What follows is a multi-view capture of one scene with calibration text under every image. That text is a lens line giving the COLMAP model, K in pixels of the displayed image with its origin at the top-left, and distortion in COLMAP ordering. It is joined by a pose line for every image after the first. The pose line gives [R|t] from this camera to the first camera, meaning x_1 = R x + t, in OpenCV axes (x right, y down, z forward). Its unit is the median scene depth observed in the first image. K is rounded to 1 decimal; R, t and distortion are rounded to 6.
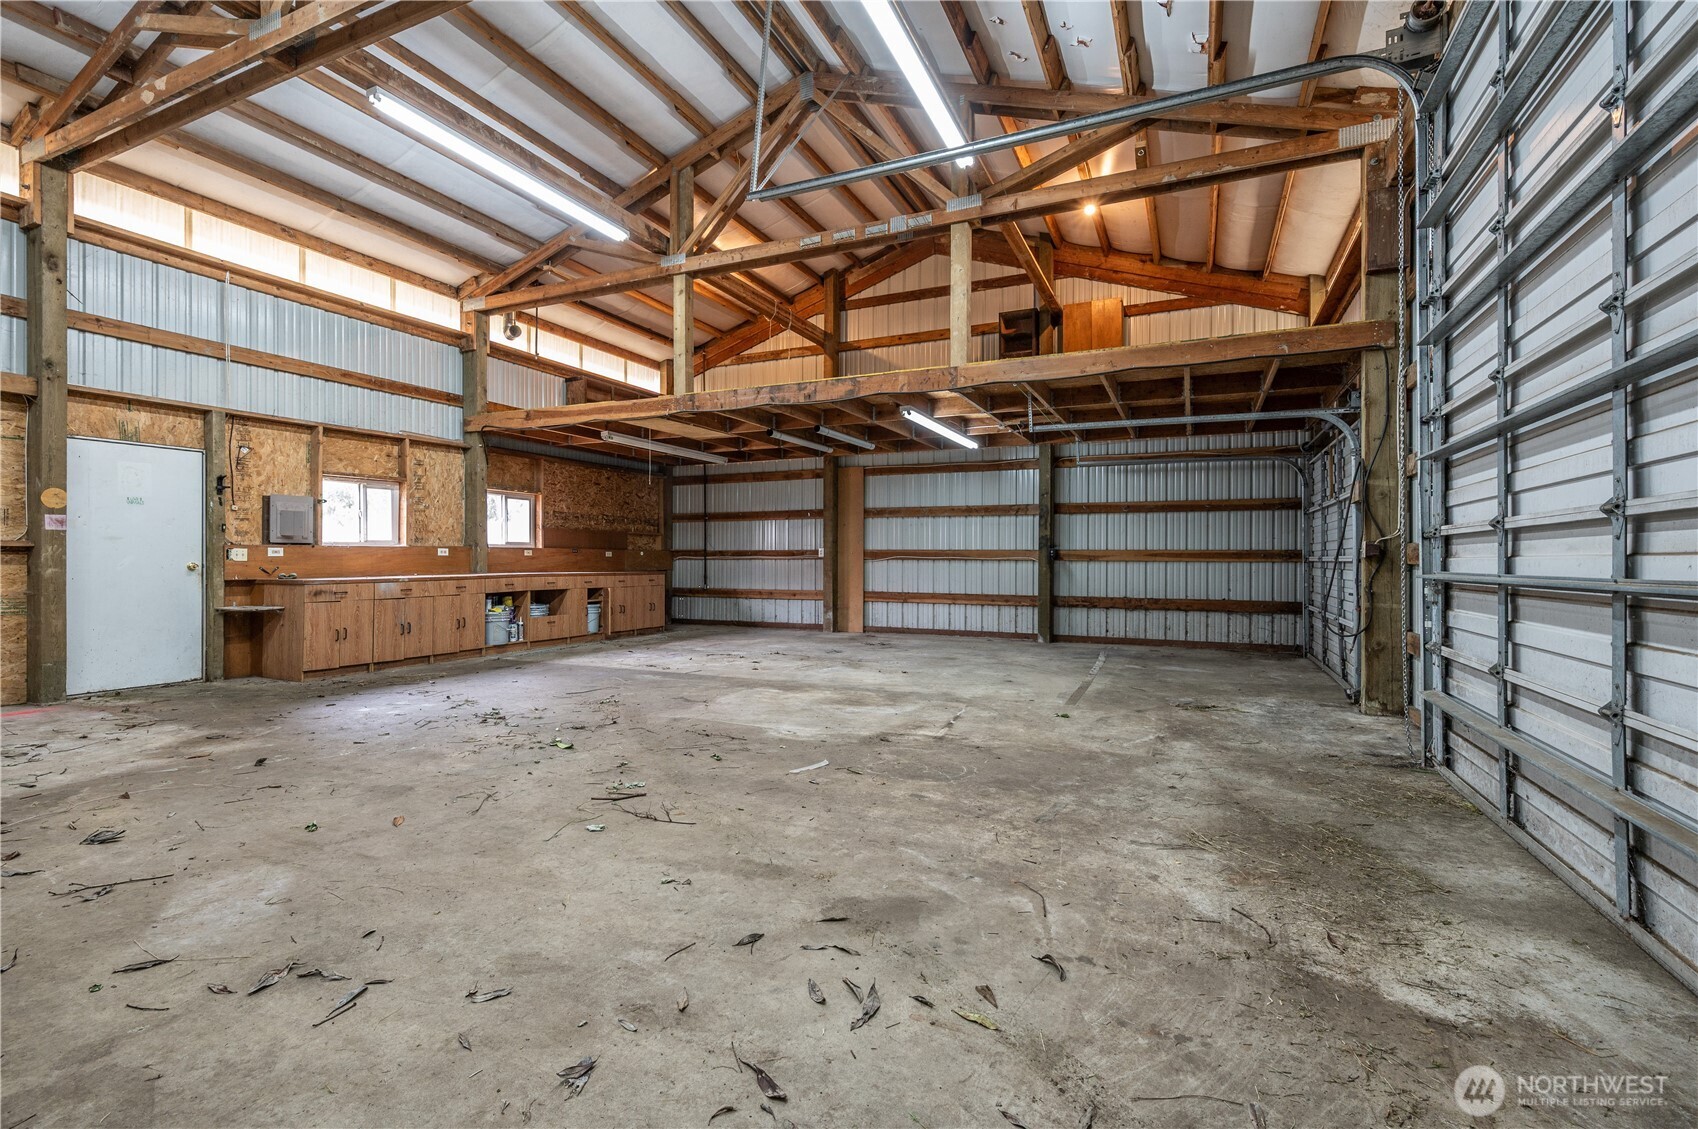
lens RADIAL K [[748.3, 0, 852.1], [0, 748.3, 562.4], [0, 0, 1]] dist [-0.001075, -0.000263]
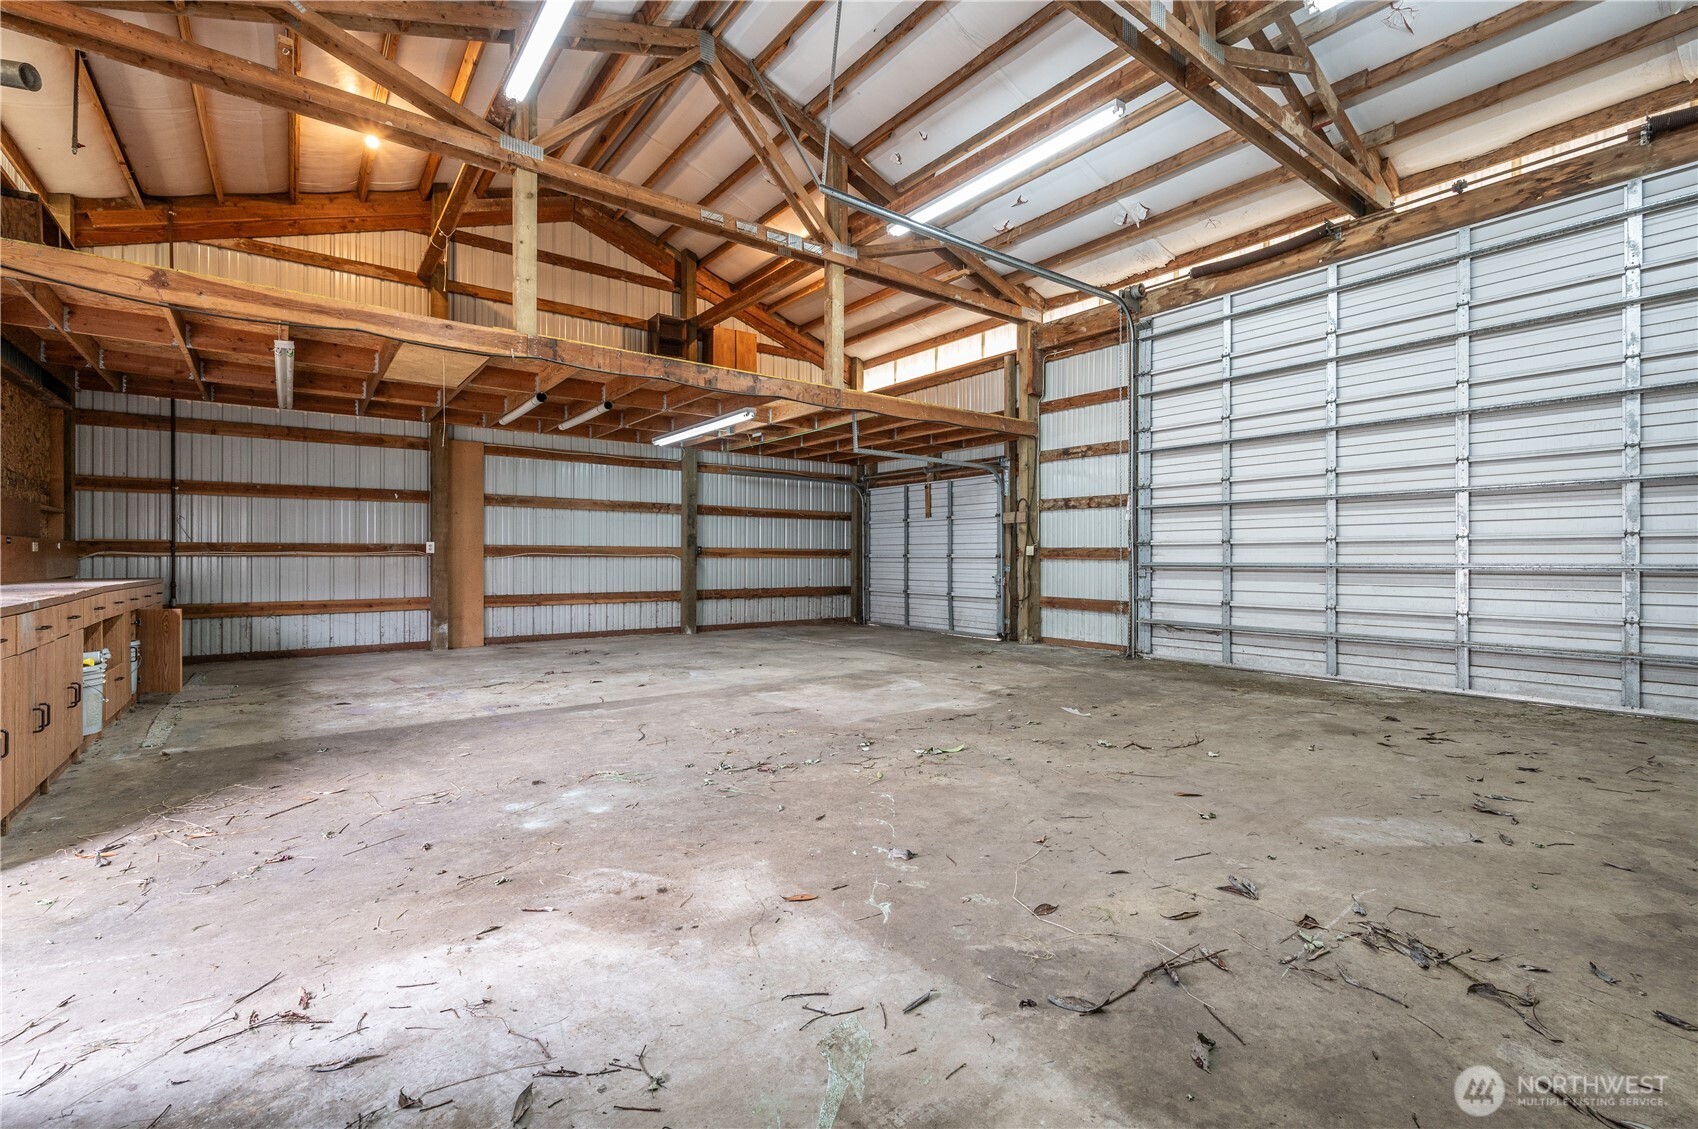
lens RADIAL K [[748.3, 0, 850.1], [0, 748.3, 561.3], [0, 0, 1]] dist [-0.001075, -0.000263]
pose [[0.471746, -0.006934, 0.881707, -0.549975], [0.003716, 0.999976, 0.005876, -0.002025], [-0.881727, 0.000504, 0.471760, 0.279361]]
